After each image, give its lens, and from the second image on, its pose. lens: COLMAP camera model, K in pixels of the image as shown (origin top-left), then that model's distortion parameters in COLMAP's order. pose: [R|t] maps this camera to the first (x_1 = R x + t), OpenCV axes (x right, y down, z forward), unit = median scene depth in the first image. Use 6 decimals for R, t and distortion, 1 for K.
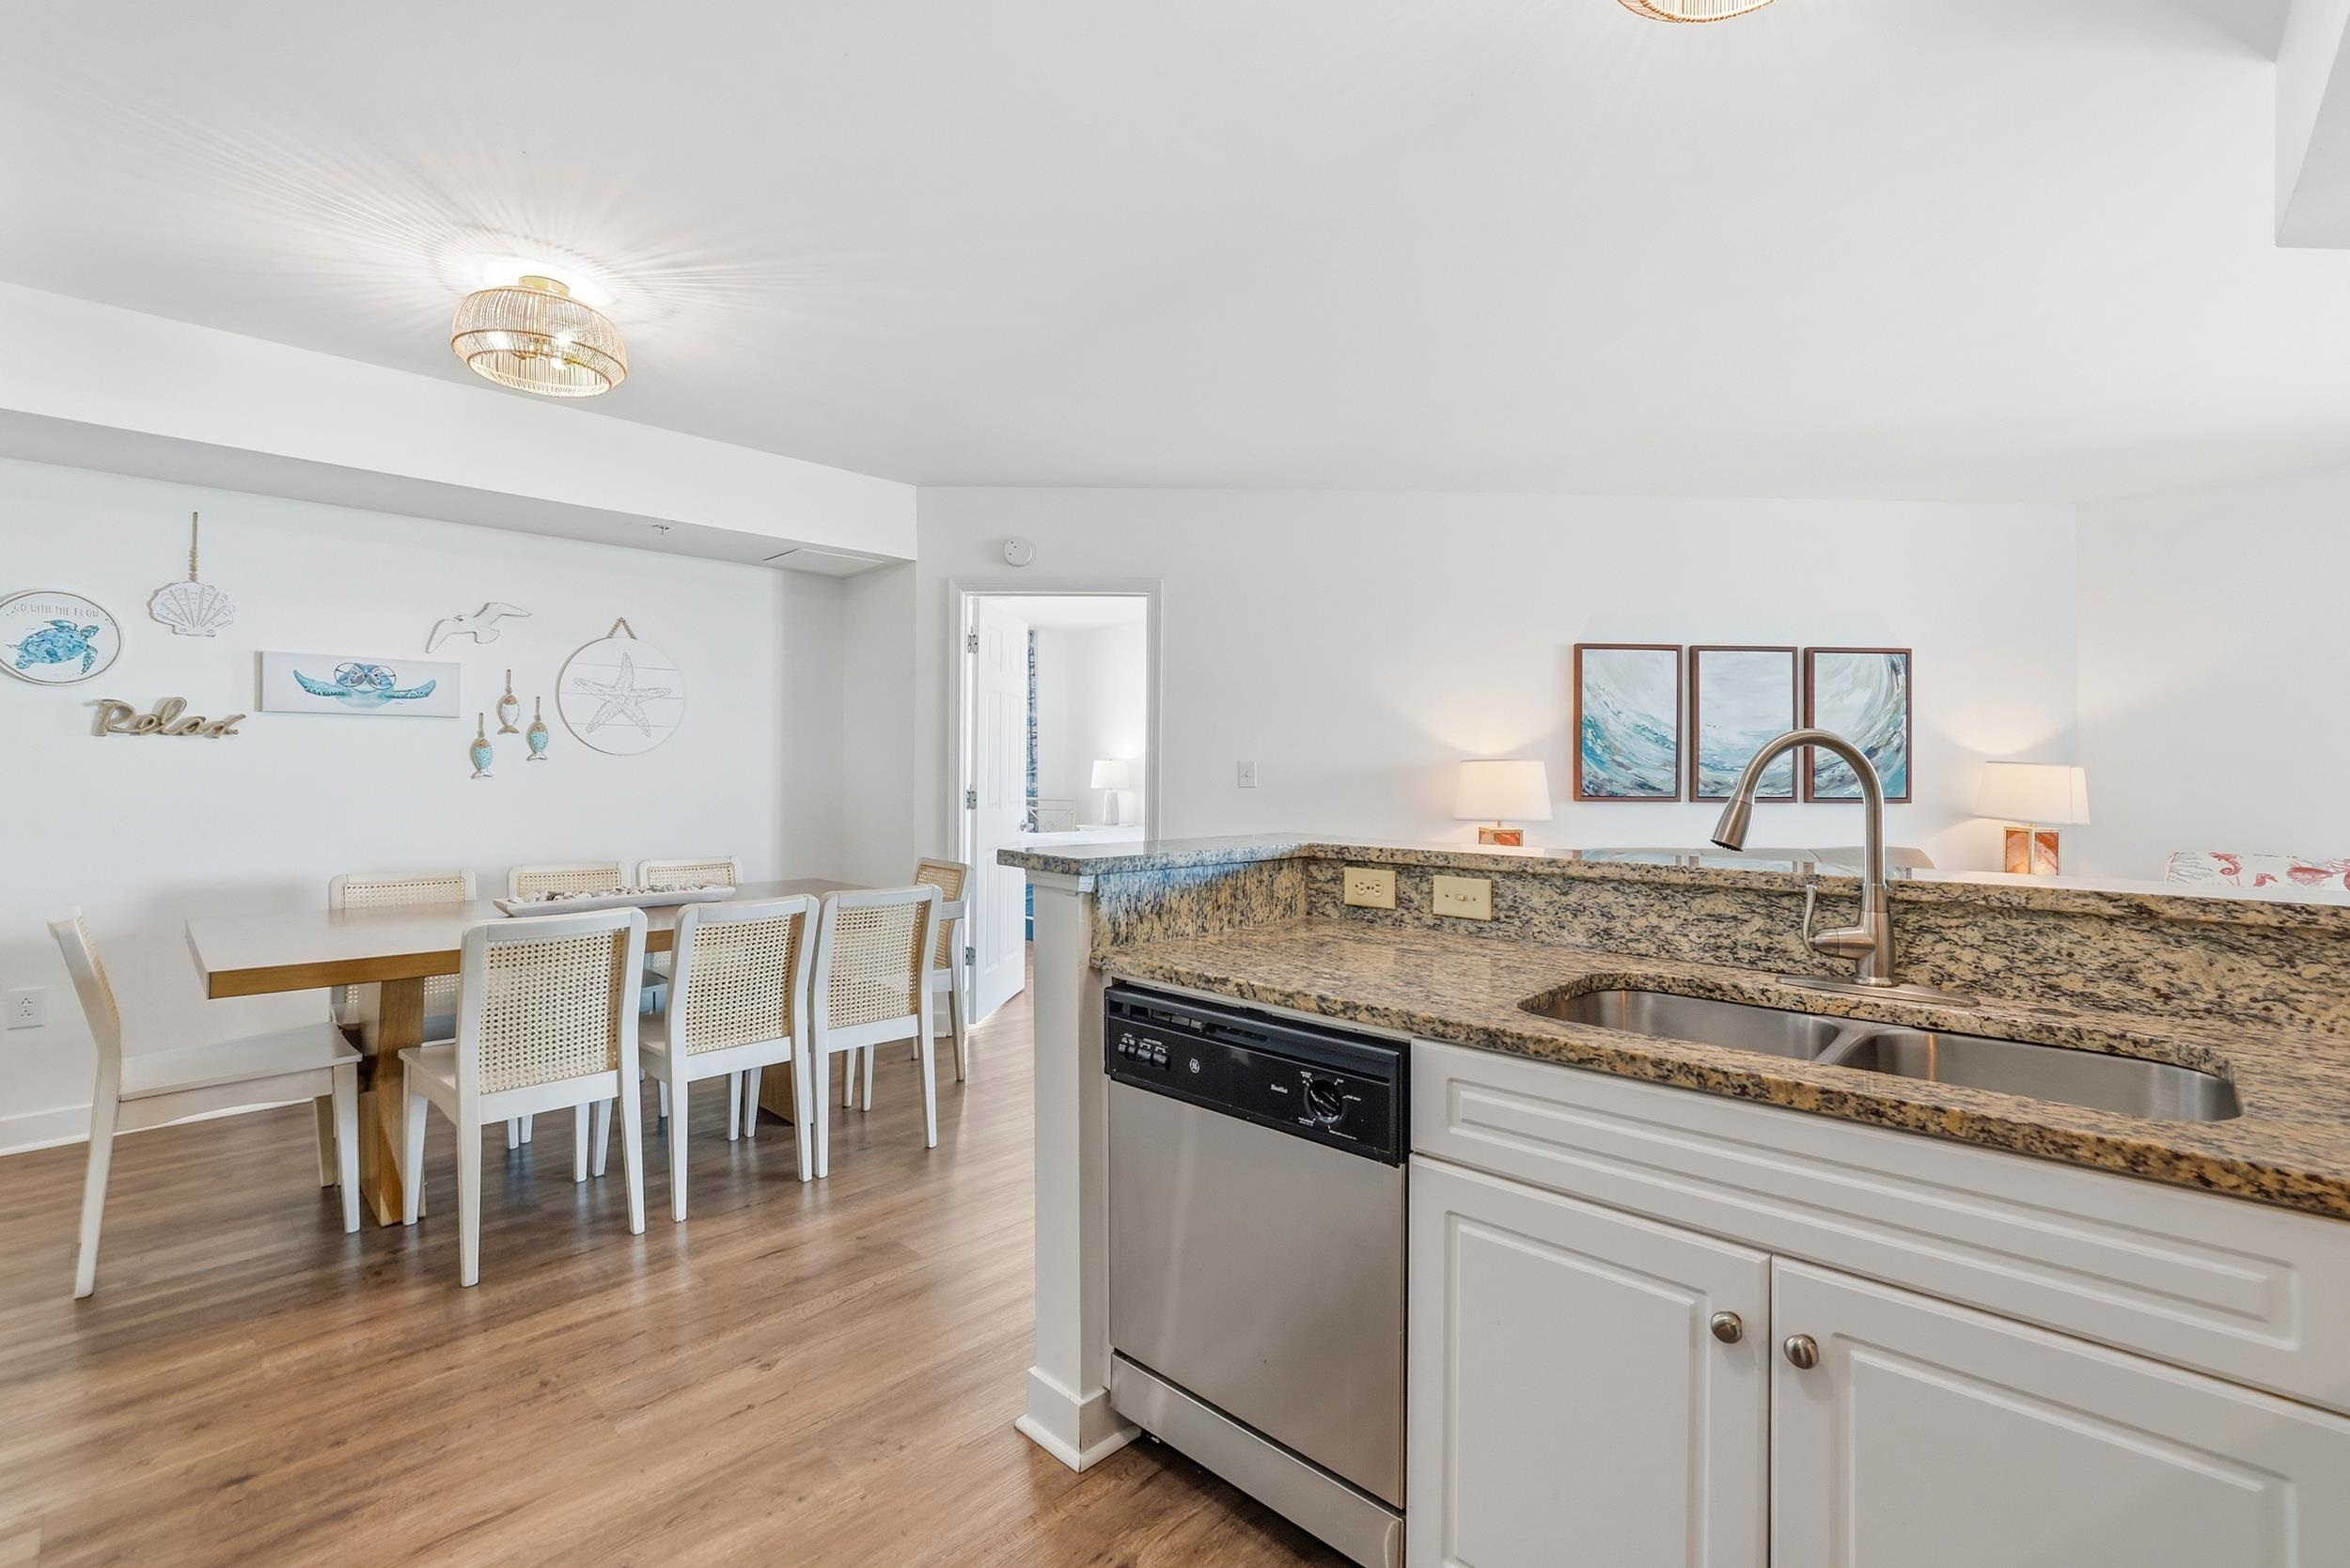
lens RADIAL K [[1047.8, 0, 1191.5], [0, 1047.8, 765.2], [0, 0, 1]] dist [-0.049858, 0.025390]
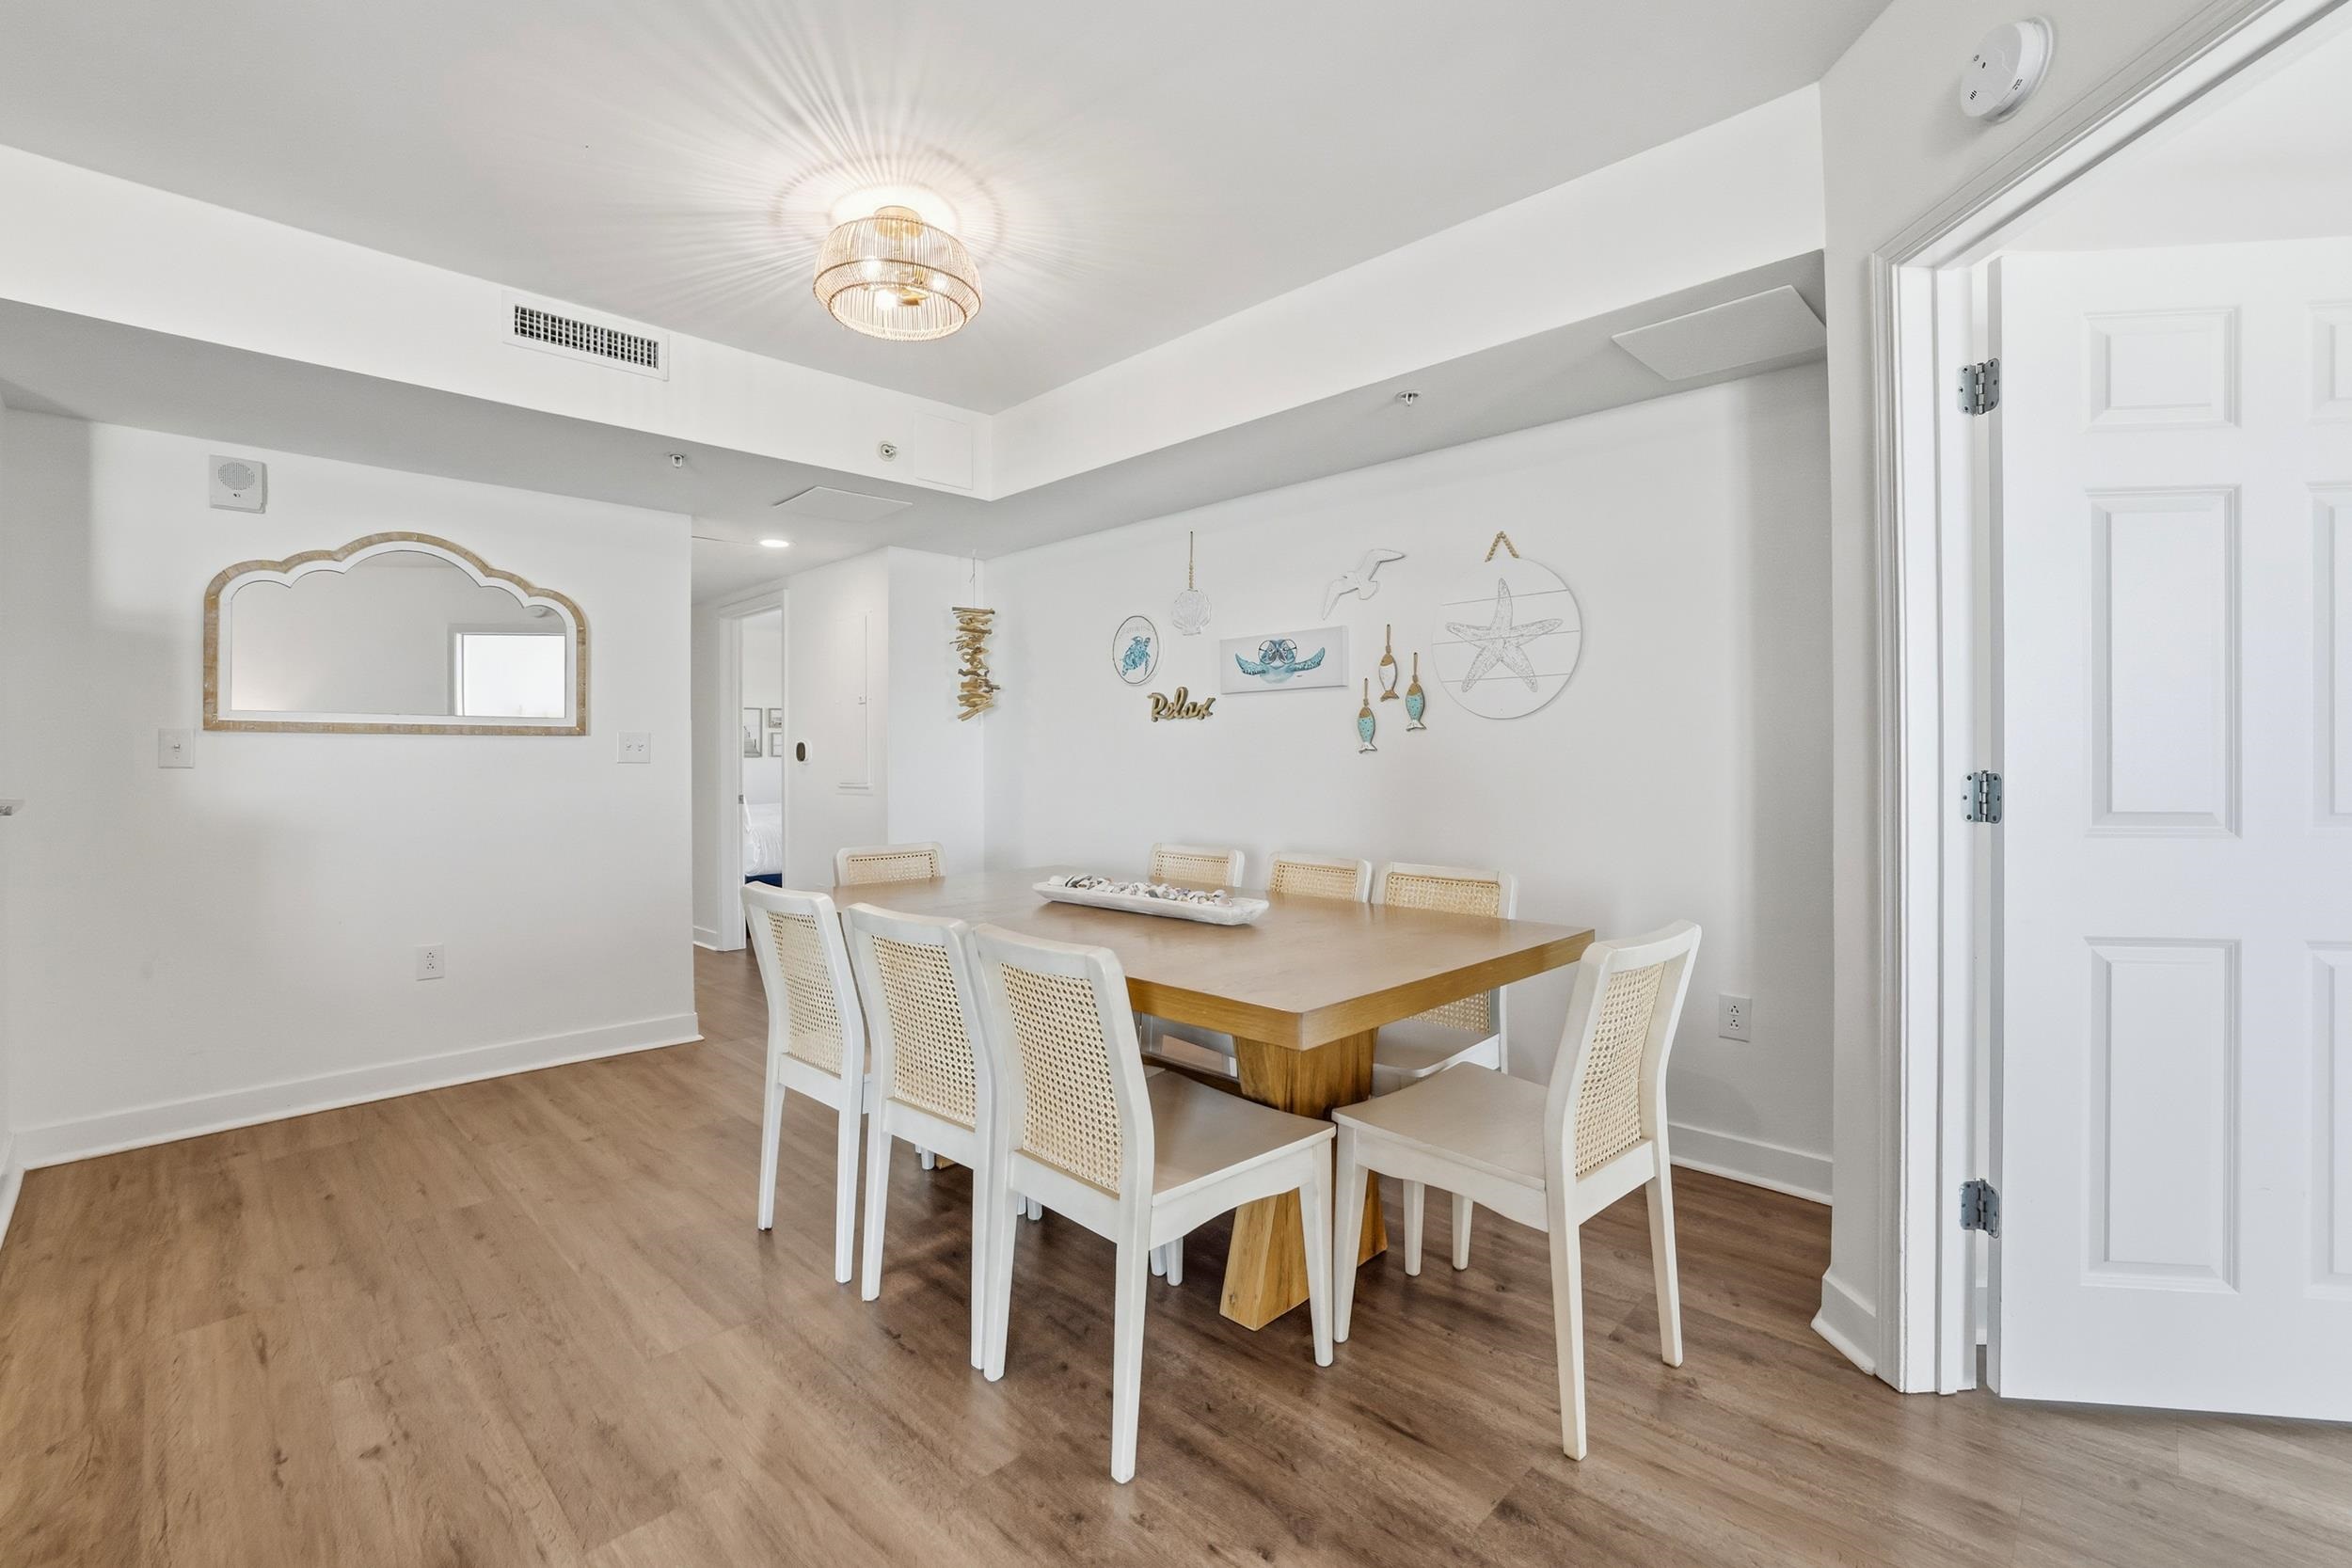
lens RADIAL K [[1023.7, 0, 1192.5], [0, 1023.7, 761.0], [0, 0, 1]] dist [-0.039237, 0.016729]
pose [[-0.023012, -0.003791, -0.999728, 0.164971], [0.008217, 0.999958, -0.003981, 0.019373], [0.999701, -0.008306, -0.022980, 0.745721]]
